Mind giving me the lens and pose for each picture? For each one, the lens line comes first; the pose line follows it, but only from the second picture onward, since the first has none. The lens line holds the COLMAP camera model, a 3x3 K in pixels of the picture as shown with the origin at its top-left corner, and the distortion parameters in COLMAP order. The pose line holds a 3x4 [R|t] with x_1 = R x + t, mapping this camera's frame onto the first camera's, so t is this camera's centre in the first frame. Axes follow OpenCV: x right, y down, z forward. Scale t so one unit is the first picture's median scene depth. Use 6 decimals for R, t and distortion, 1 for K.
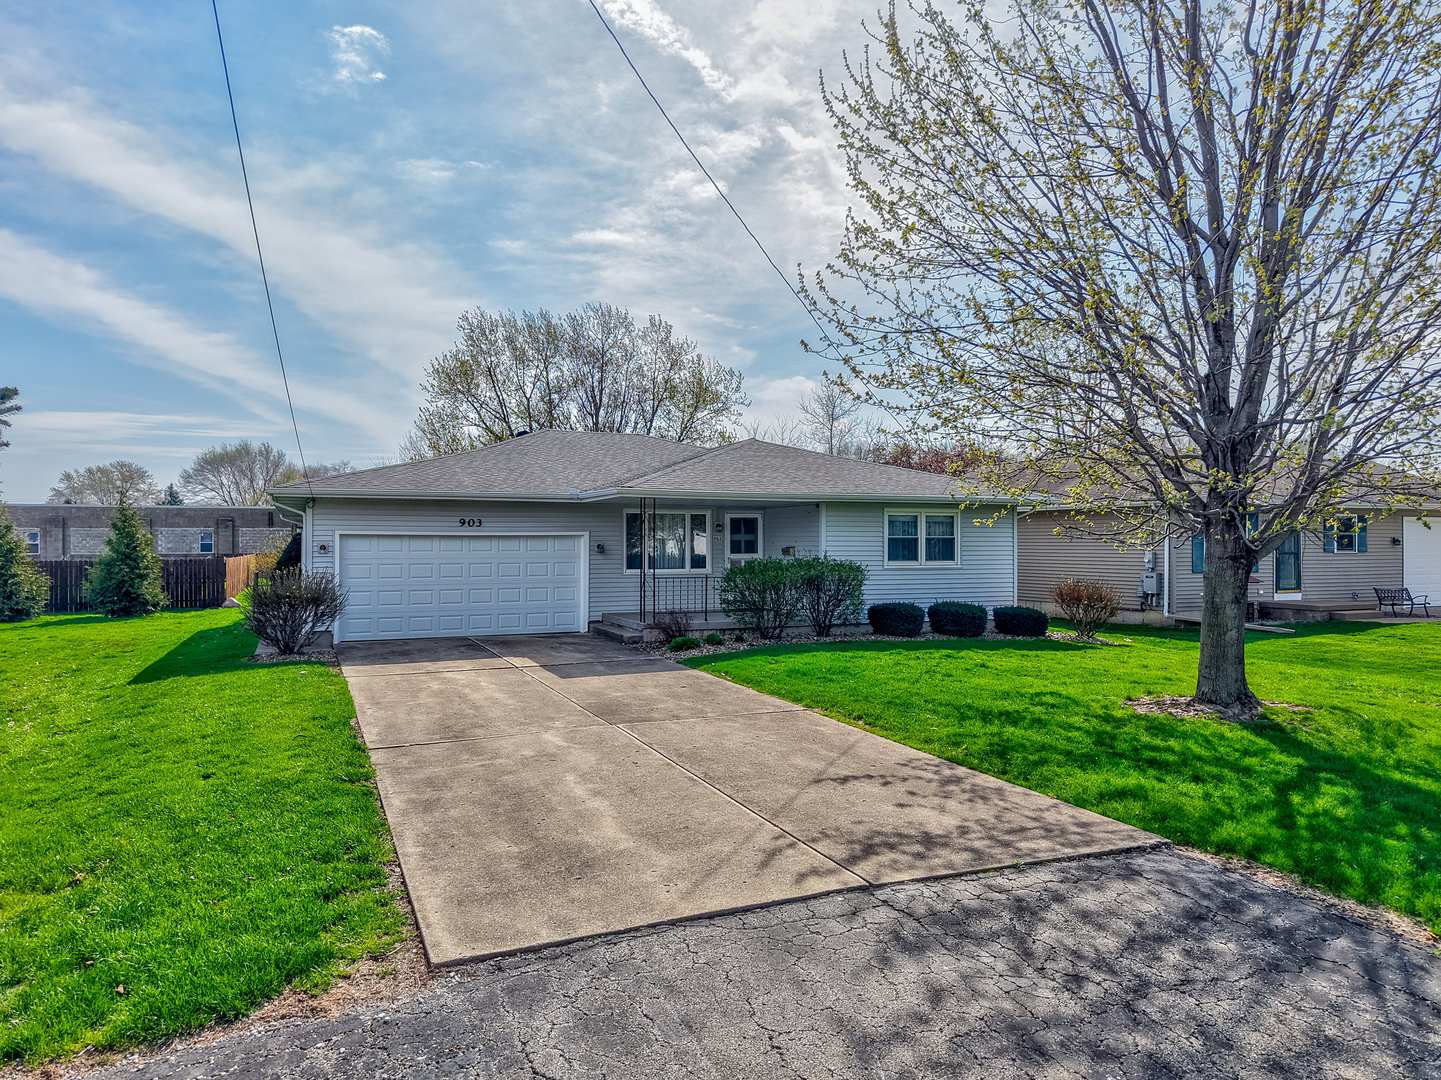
lens RADIAL K [[1027.3, 0, 735.2], [0, 1027.3, 551.0], [0, 0, 1]] dist [0.084963, 0.000678]
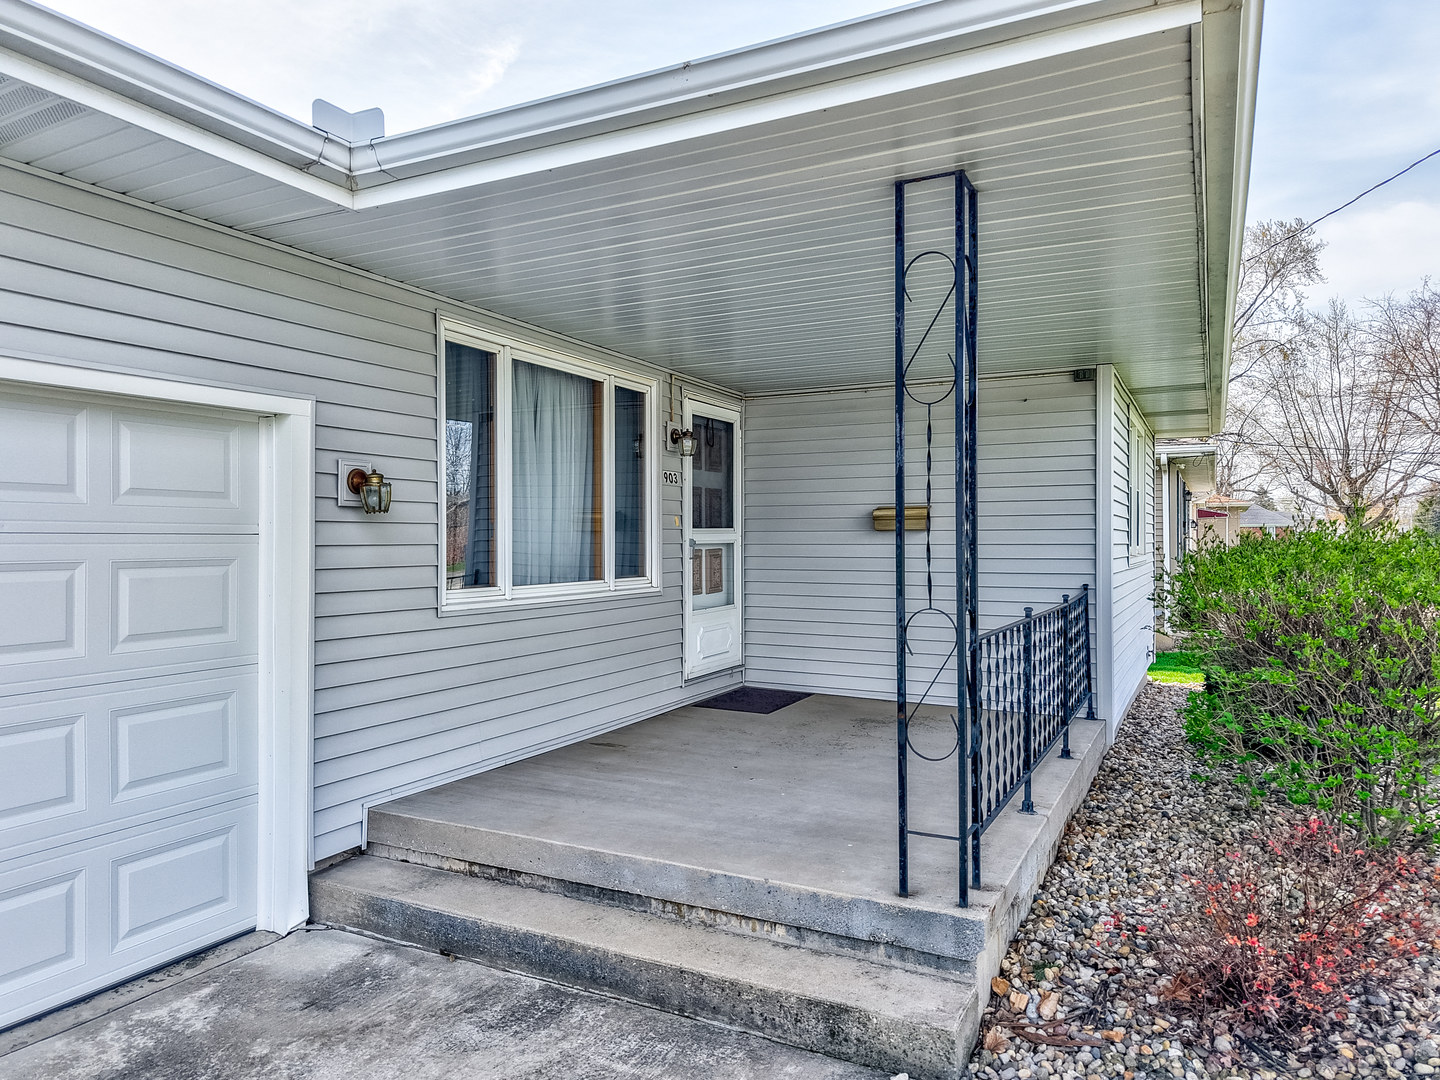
lens RADIAL K [[980.6, 0, 720.0], [0, 980.6, 540.0], [0, 0, 1]] dist [-0.004160, -0.000463]
pose [[0.773178, -0.004917, 0.634170, -0.197769], [0.013235, 0.999877, -0.008383, 0.009723], [-0.634051, 0.014874, 0.773148, 0.804203]]
